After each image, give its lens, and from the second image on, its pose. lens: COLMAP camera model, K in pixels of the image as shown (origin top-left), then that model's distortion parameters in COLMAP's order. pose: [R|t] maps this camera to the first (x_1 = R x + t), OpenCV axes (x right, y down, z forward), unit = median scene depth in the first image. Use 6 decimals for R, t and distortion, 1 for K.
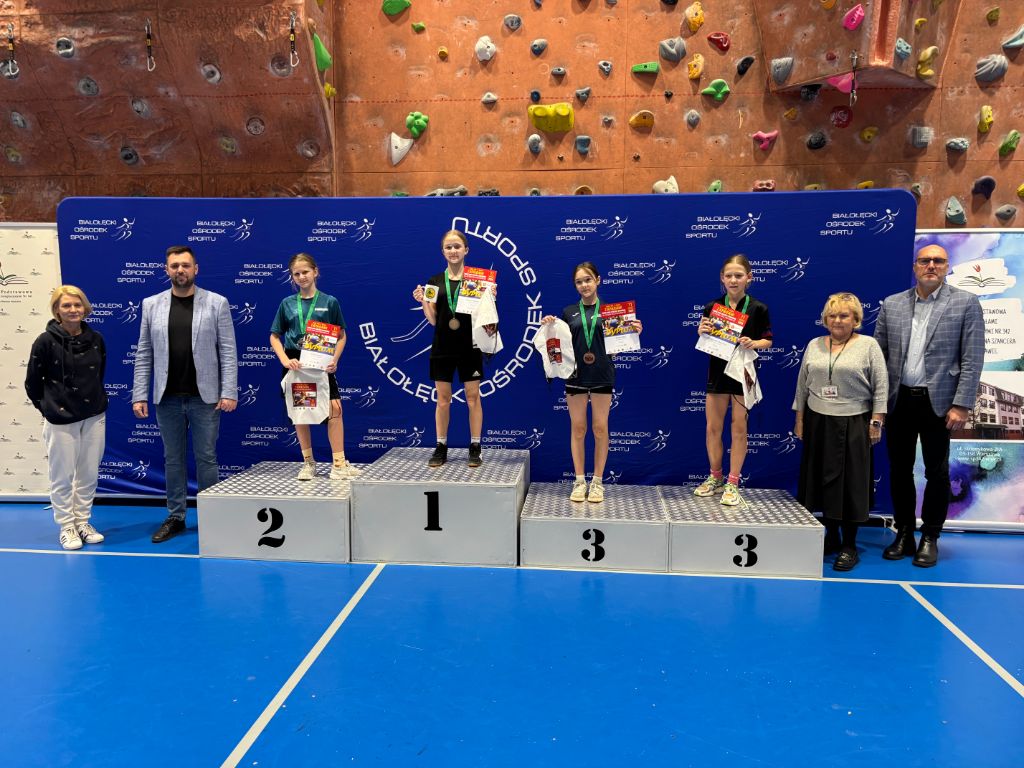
lens RADIAL K [[766.3, 0, 505.9], [0, 766.3, 387.1], [0, 0, 1]] dist [0.063702, -0.067819]
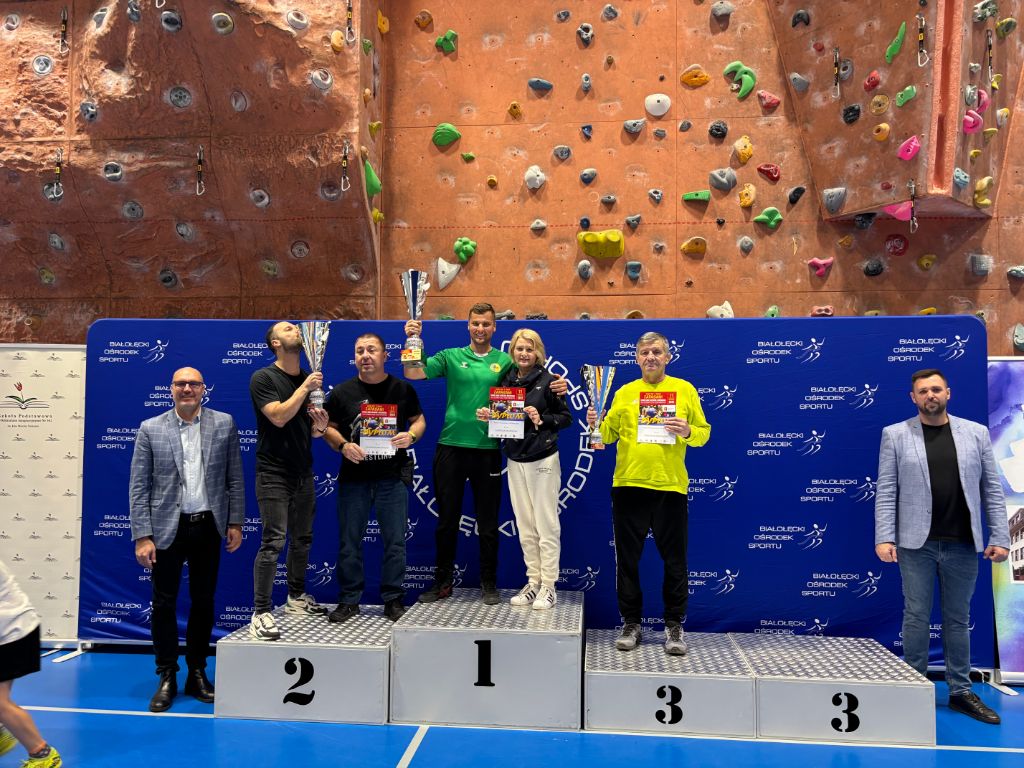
lens RADIAL K [[769.1, 0, 518.0], [0, 769.1, 389.6], [0, 0, 1]] dist [0.060682, -0.066746]
pose [[0.999942, 0.006598, 0.008477, -0.056012], [-0.005061, 0.985431, -0.170002, 0.003517], [-0.009475, 0.169950, 0.985407, 0.061957]]
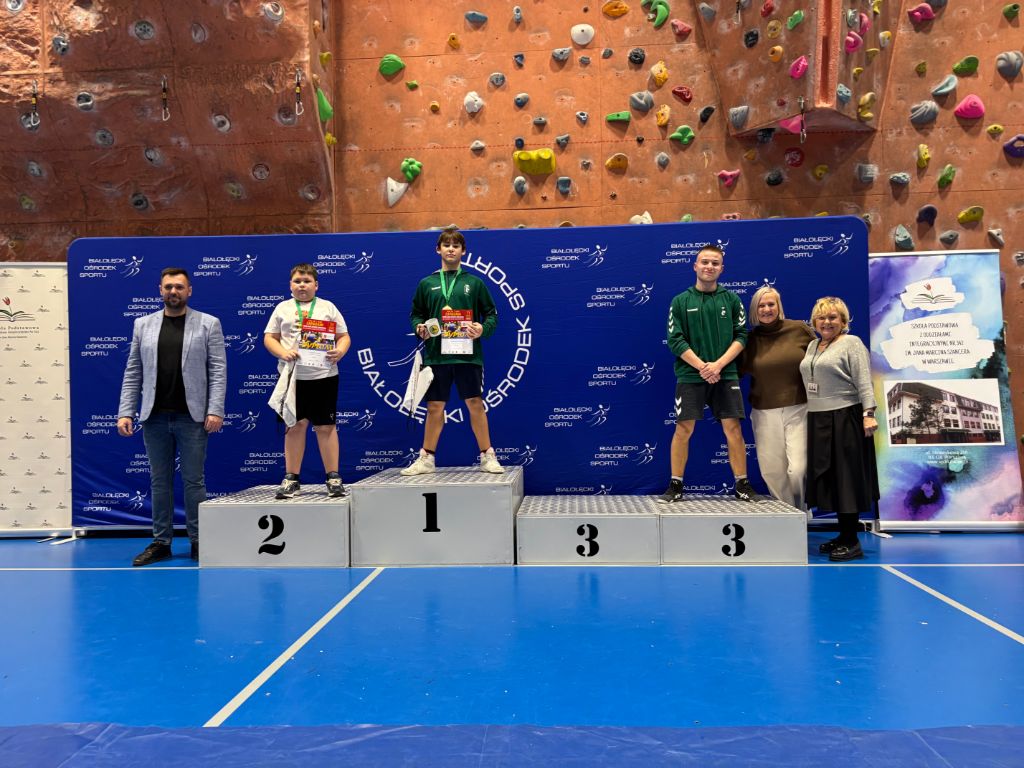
lens RADIAL K [[767.3, 0, 518.1], [0, 767.3, 382.6], [0, 0, 1]] dist [0.056693, -0.055918]
pose [[0.999124, -0.019424, 0.037073, -0.011412], [0.024258, 0.990585, -0.134733, 0.110262], [-0.034107, 0.135514, 0.990188, -0.040401]]
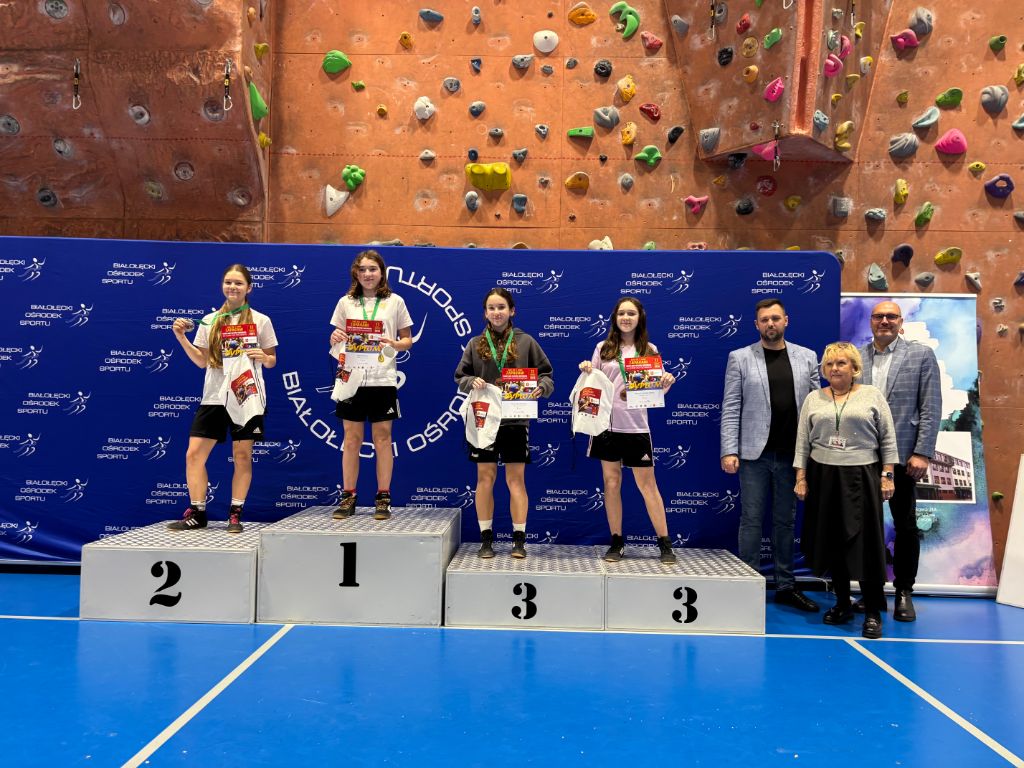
lens RADIAL K [[768.9, 0, 517.7], [0, 768.9, 391.7], [0, 0, 1]] dist [0.056899, -0.056966]
pose [[0.996620, 0.019927, 0.079699, 0.022221], [-0.008621, 0.990147, -0.139763, 0.071859], [-0.081699, 0.138604, 0.986972, 0.041036]]
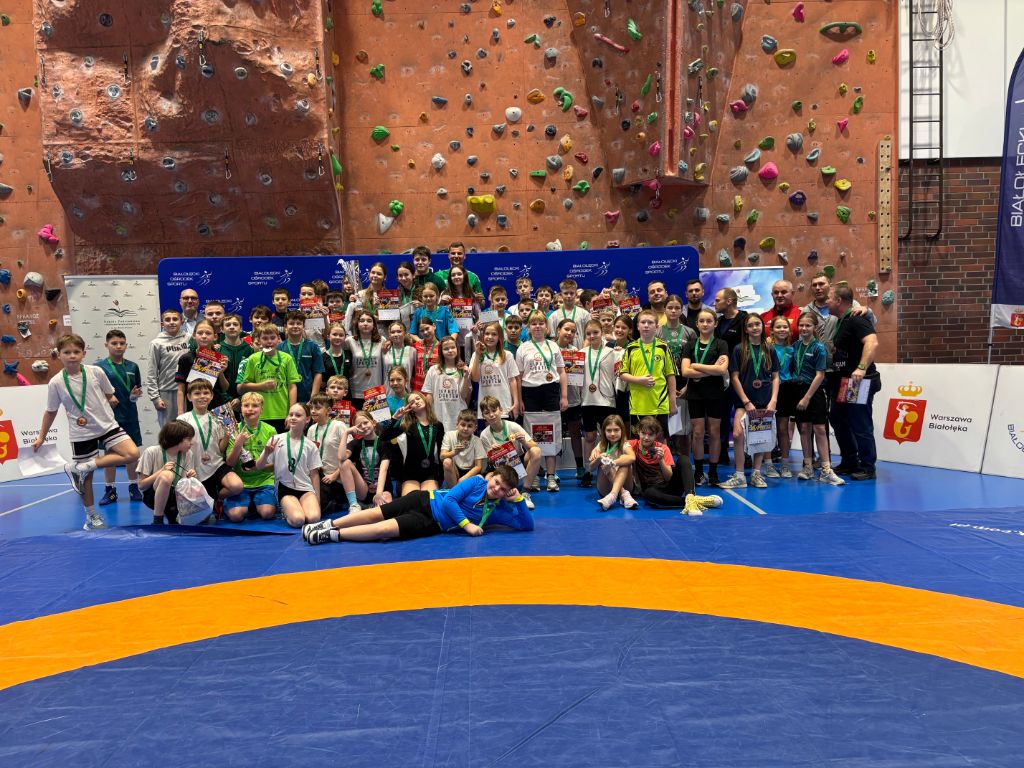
lens RADIAL K [[768.9, 0, 508.8], [0, 768.9, 382.7], [0, 0, 1]] dist [0.041358, -0.026581]
pose [[0.993571, -0.035197, 0.107603, -0.070996], [0.041477, 0.997530, -0.056687, 0.115614], [-0.105342, 0.060786, 0.992577, -0.575629]]
